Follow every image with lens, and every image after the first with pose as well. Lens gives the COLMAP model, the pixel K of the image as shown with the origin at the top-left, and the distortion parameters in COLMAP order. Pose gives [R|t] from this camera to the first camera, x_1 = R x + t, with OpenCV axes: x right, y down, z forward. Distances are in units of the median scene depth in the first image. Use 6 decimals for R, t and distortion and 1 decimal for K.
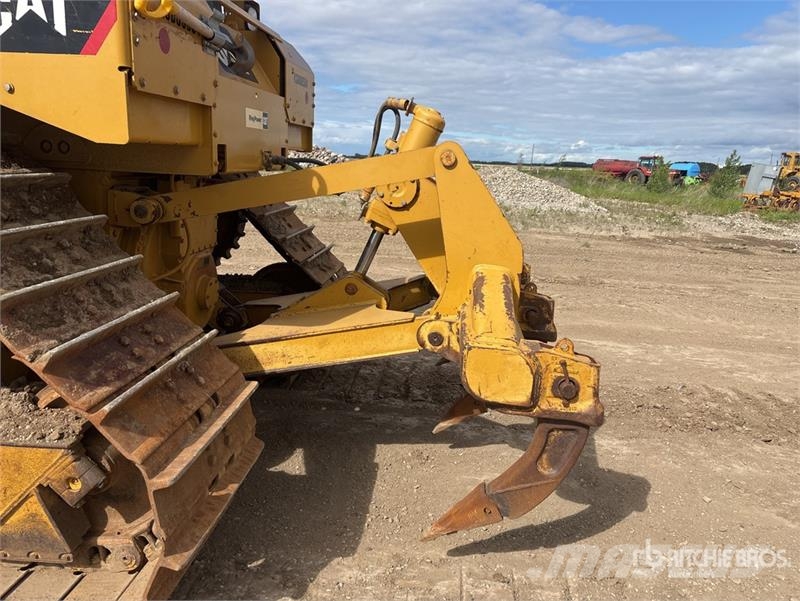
lens RADIAL K [[608.1, 0, 396.6], [0, 608.1, 296.1], [0, 0, 1]] dist [0.016746, -0.000969]
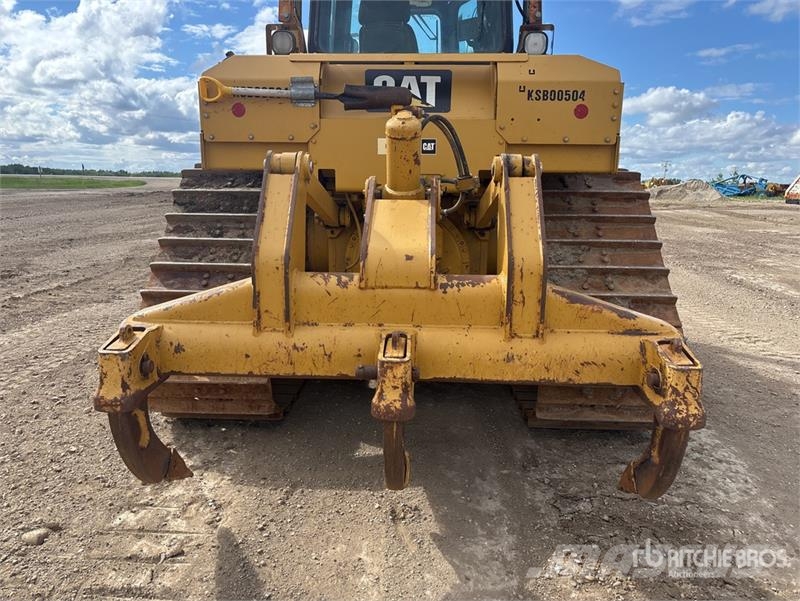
lens RADIAL K [[608.1, 0, 396.6], [0, 608.1, 296.1], [0, 0, 1]] dist [0.016746, -0.000969]
pose [[0.057924, 0.147113, -0.987422, 0.810552], [-0.234620, 0.963386, 0.129769, -0.138810], [0.970360, 0.224152, 0.090319, 0.801968]]
